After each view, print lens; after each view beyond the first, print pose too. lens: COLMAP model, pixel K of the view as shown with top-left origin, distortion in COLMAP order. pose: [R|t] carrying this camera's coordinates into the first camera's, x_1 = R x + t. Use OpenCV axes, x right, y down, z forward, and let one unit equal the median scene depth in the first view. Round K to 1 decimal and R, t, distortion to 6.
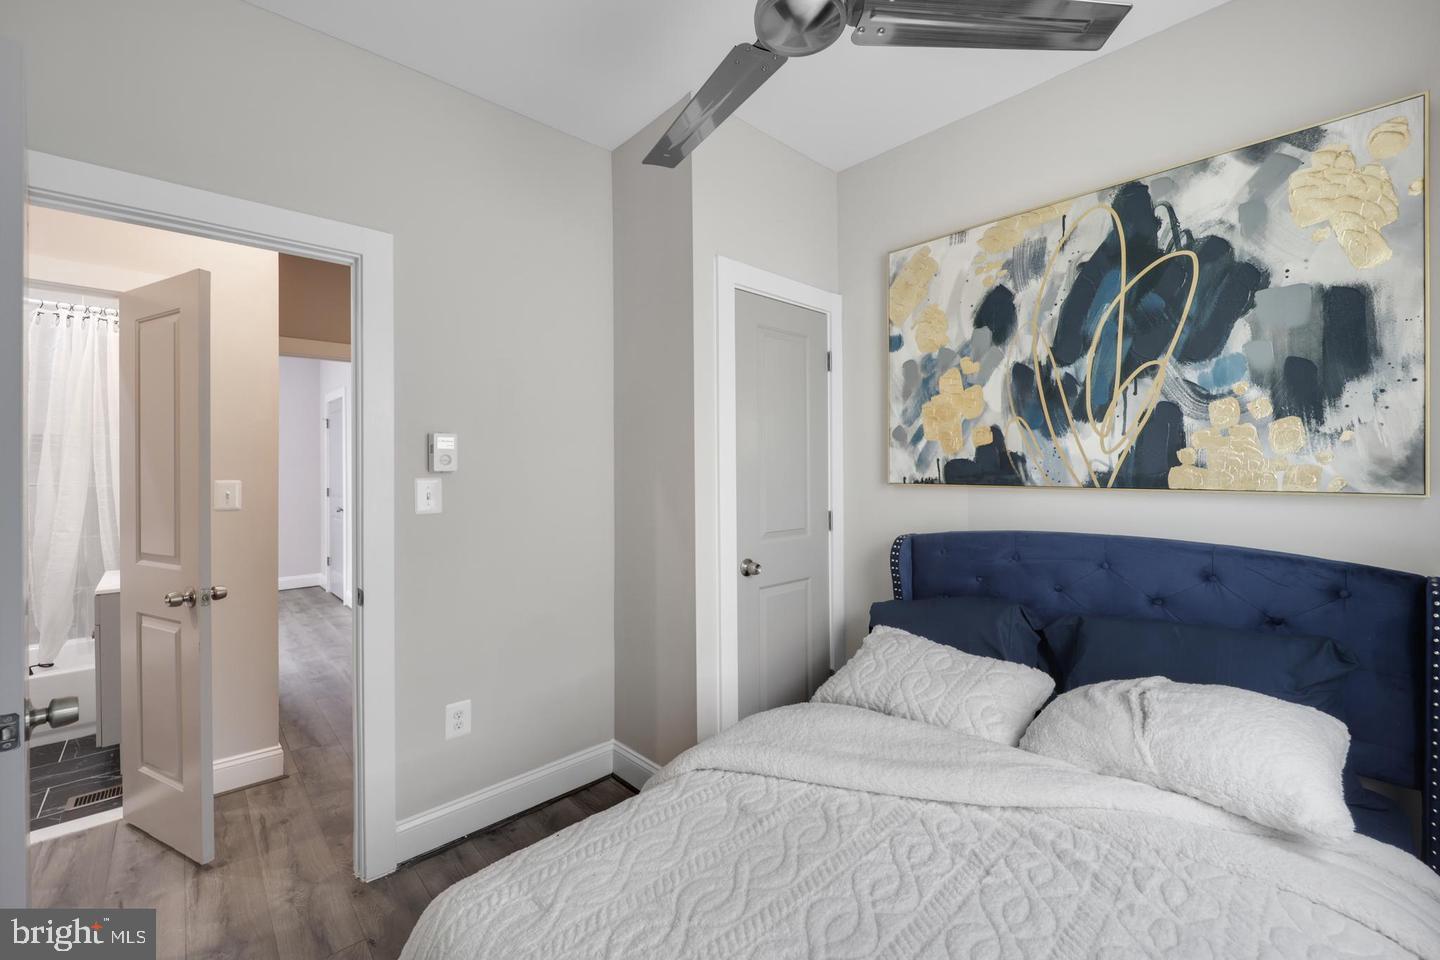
lens RADIAL K [[581.1, 0, 722.2], [0, 581.1, 471.0], [0, 0, 1]] dist [-0.001058, -0.000203]
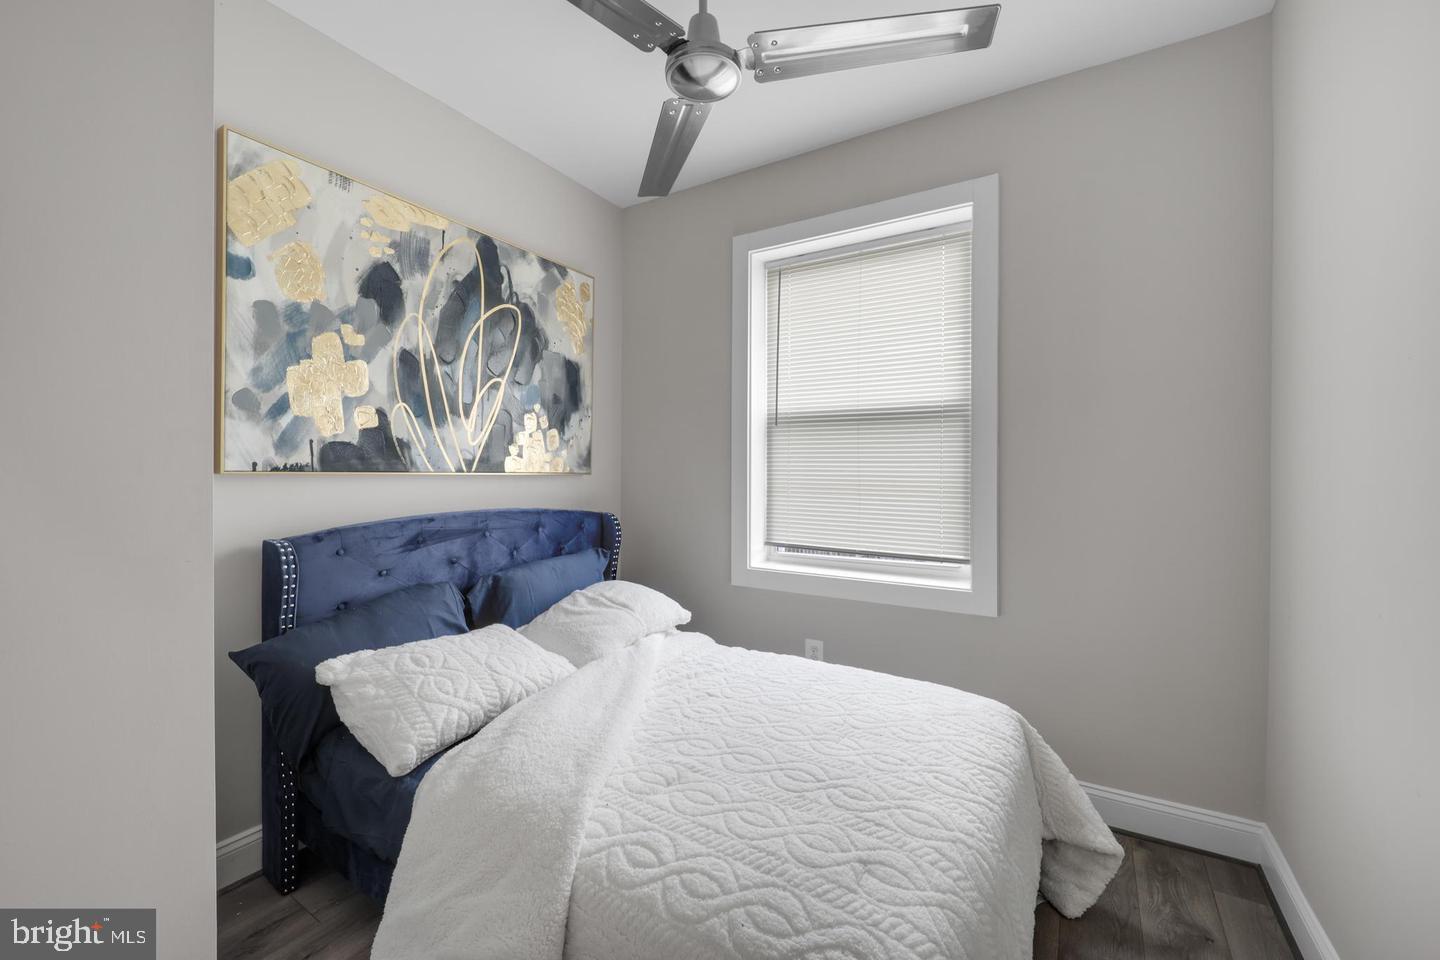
lens RADIAL K [[581.1, 0, 722.2], [0, 581.1, 471.0], [0, 0, 1]] dist [-0.001058, -0.000203]
pose [[-0.271969, -0.000266, 0.962306, -0.620646], [-0.004413, 0.999990, -0.000971, 0.022822], [-0.962296, -0.004510, -0.271967, 0.764756]]
